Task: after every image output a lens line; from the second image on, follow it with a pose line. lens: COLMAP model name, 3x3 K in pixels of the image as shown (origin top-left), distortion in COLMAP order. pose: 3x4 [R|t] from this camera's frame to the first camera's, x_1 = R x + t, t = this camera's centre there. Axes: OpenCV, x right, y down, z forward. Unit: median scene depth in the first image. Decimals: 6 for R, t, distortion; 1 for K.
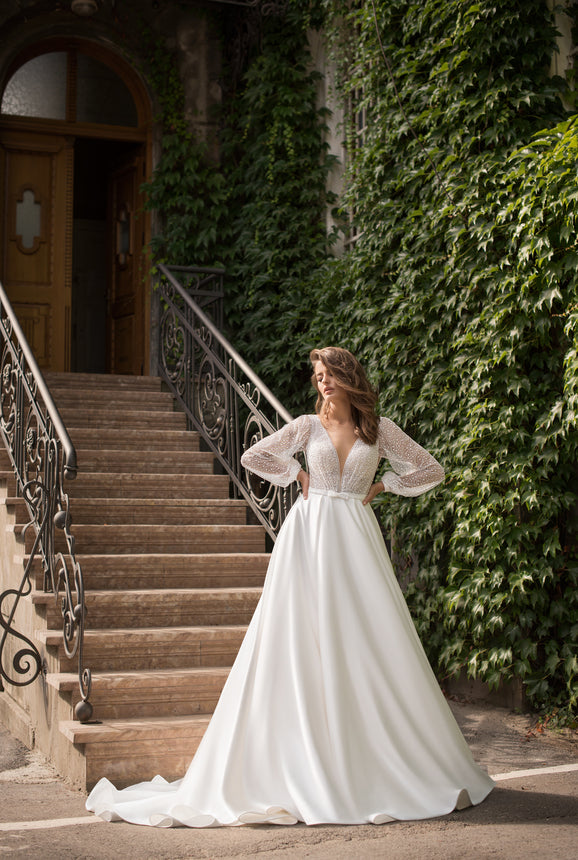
lens RADIAL K [[723.3, 0, 288.4], [0, 723.3, 431.7], [0, 0, 1]] dist [-0.064117, 0.002529]
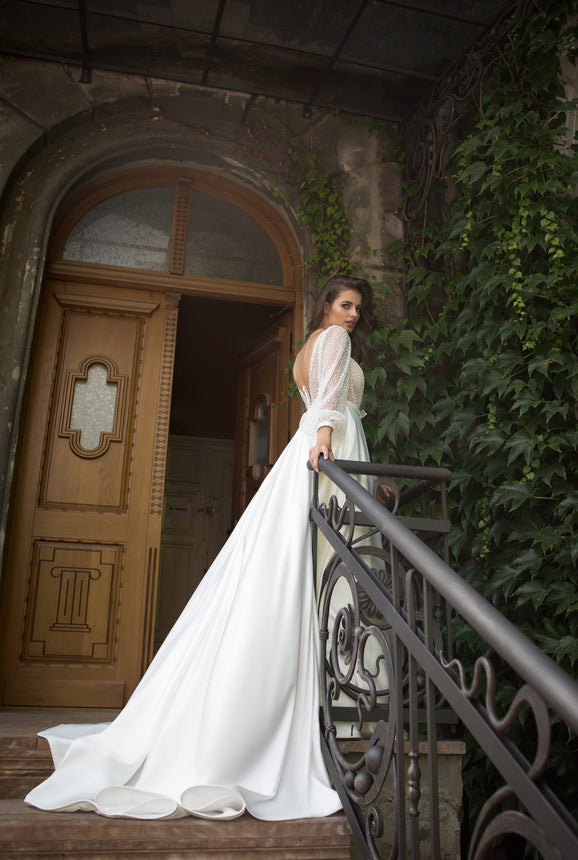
lens RADIAL K [[723.3, 0, 289.1], [0, 723.3, 431.3], [0, 0, 1]] dist [-0.064117, 0.002529]
pose [[0.979321, -0.043892, -0.197496, -0.078361], [-0.019718, 0.950828, -0.309092, -0.082168], [0.201351, 0.306594, 0.930300, 0.426916]]
